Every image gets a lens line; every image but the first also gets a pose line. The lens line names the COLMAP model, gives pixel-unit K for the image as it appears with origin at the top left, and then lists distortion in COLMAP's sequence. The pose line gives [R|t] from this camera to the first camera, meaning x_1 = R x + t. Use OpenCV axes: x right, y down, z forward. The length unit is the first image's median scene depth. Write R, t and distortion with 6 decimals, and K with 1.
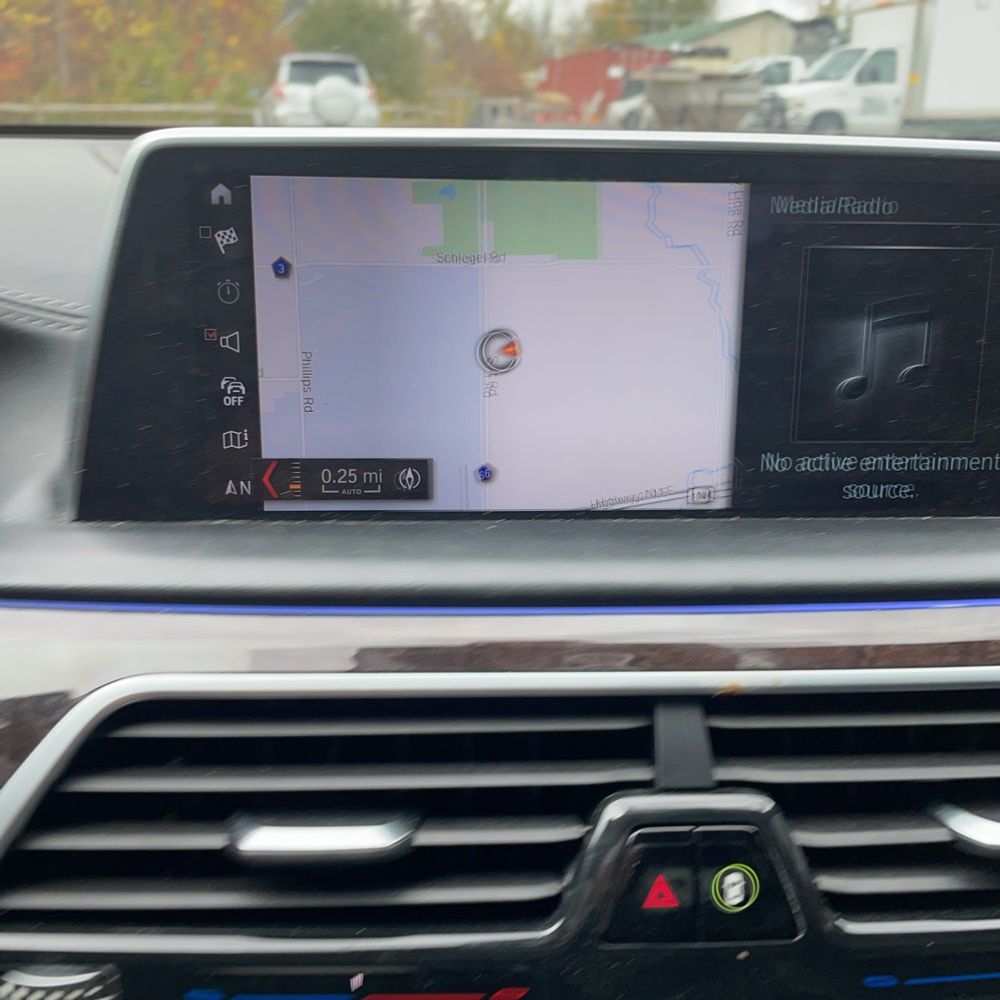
lens RADIAL K [[960.4, 0, 500.0], [0, 960.4, 500.0], [0, 0, 1]] dist [-0.001775, -0.032757]
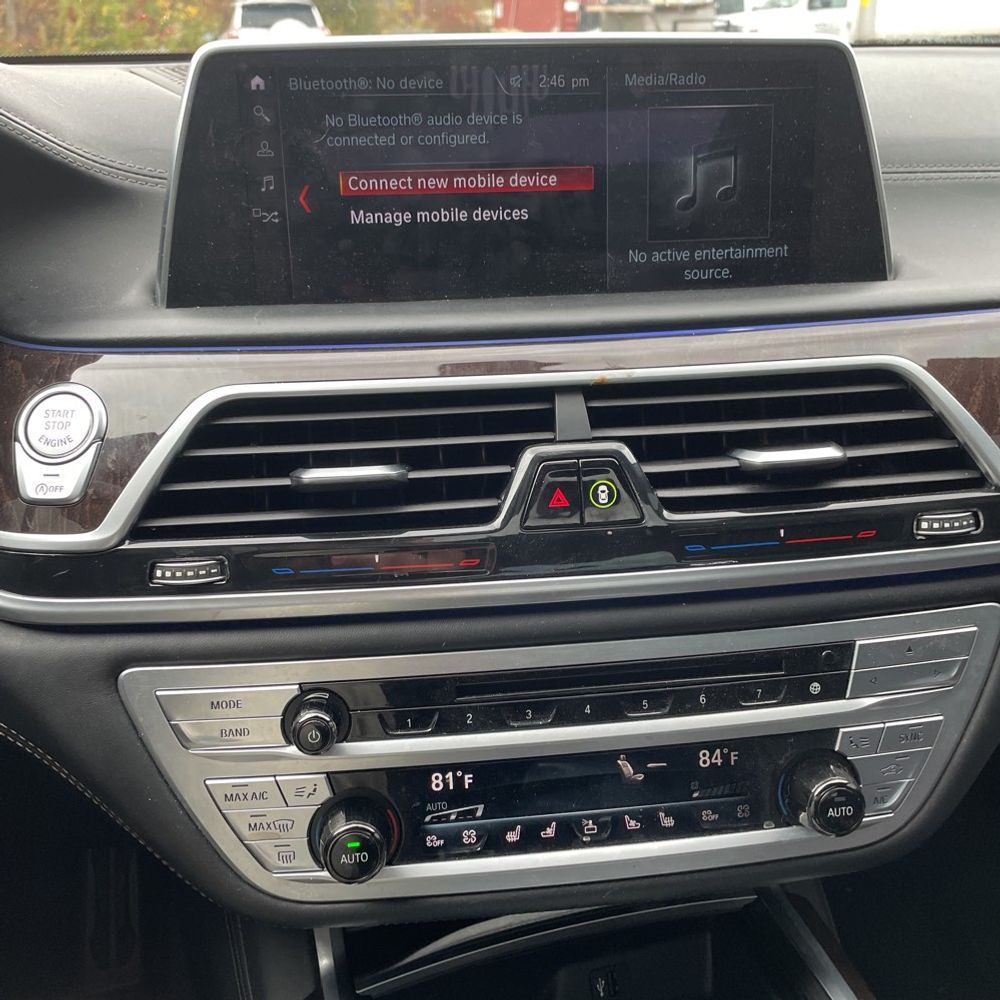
lens RADIAL K [[951.6, 0, 507.9], [0, 951.6, 471.3], [0, 0, 1]] dist [0.000294, -0.036180]
pose [[0.998327, -0.048048, 0.032155, 0.029099], [0.046946, 0.998313, 0.034166, 0.283460], [-0.033742, -0.032600, 0.998899, -0.578809]]
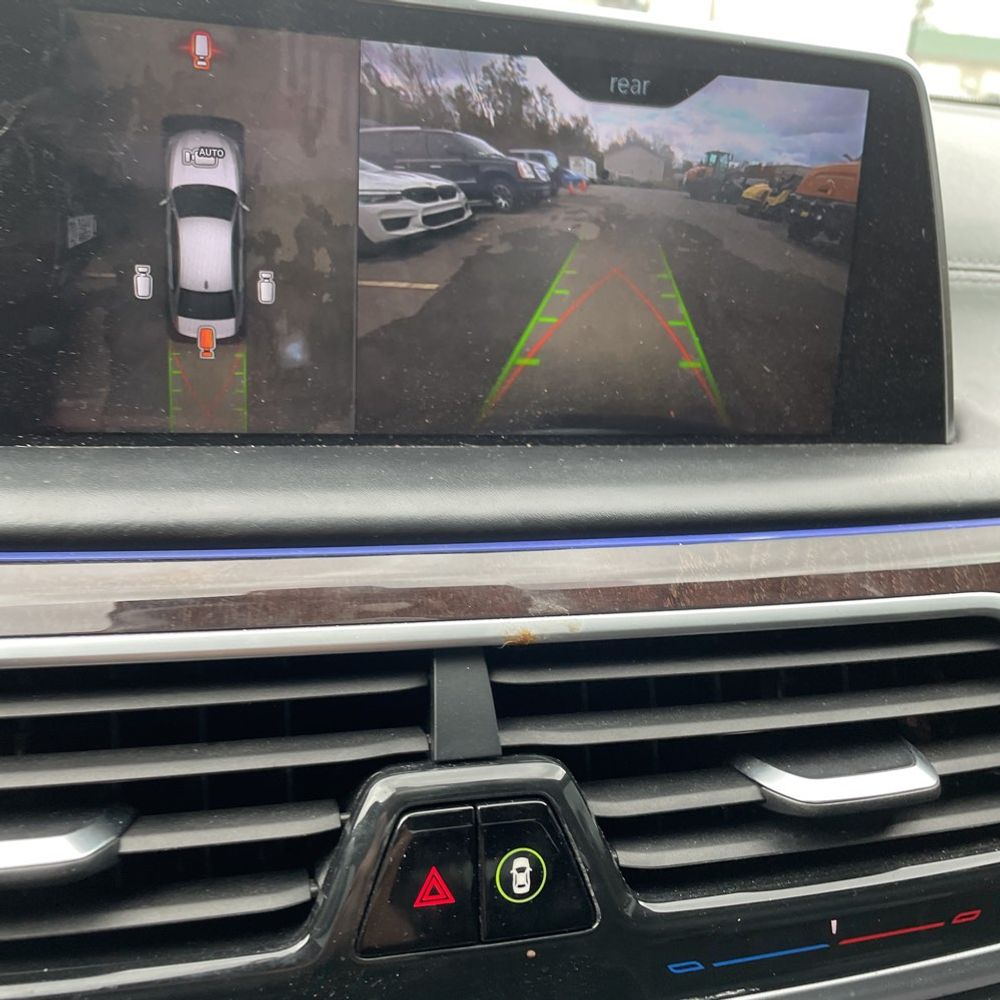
lens RADIAL K [[951.6, 0, 507.9], [0, 951.6, 471.3], [0, 0, 1]] dist [0.000294, -0.036180]
pose [[0.979474, -0.003078, 0.201548, 0.061838], [-0.000722, 0.999824, 0.018774, 0.033019], [-0.201570, -0.018534, 0.979299, 0.179797]]
